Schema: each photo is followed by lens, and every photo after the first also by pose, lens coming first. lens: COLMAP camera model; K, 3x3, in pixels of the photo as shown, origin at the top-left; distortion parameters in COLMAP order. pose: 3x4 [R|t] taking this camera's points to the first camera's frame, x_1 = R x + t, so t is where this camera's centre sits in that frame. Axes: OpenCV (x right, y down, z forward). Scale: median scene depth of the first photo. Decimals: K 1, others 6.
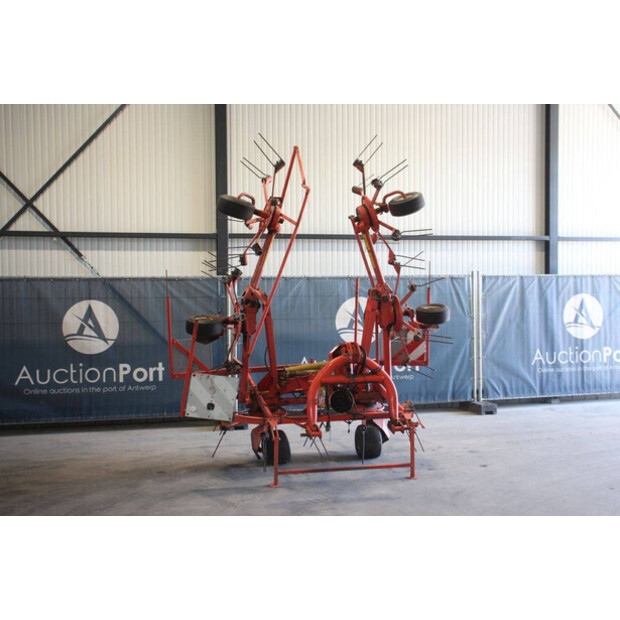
lens RADIAL K [[764.1, 0, 310.0], [0, 764.1, 310.0], [0, 0, 1]] dist [0.011308, 0.032237]
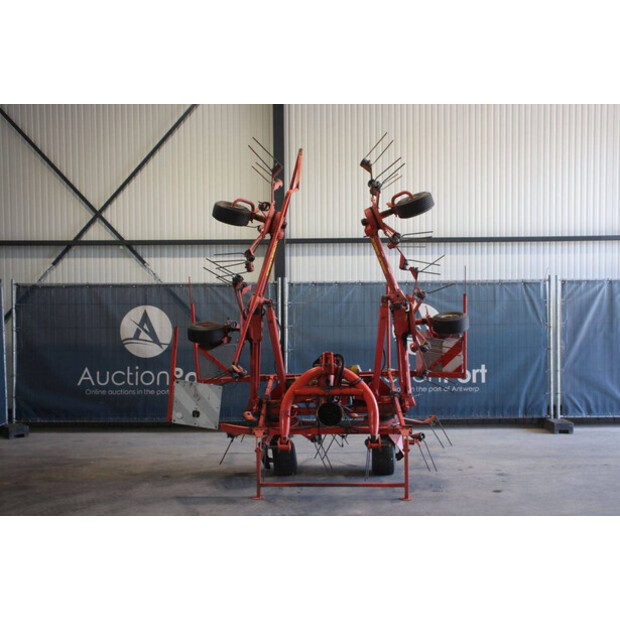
lens RADIAL K [[764.1, 0, 310.0], [0, 764.1, 310.0], [0, 0, 1]] dist [0.011308, 0.032237]
pose [[0.967717, 0.005728, -0.251974, 0.191425], [-0.006926, 0.999969, -0.003866, -0.004558], [0.251944, 0.005486, 0.967726, 0.052345]]
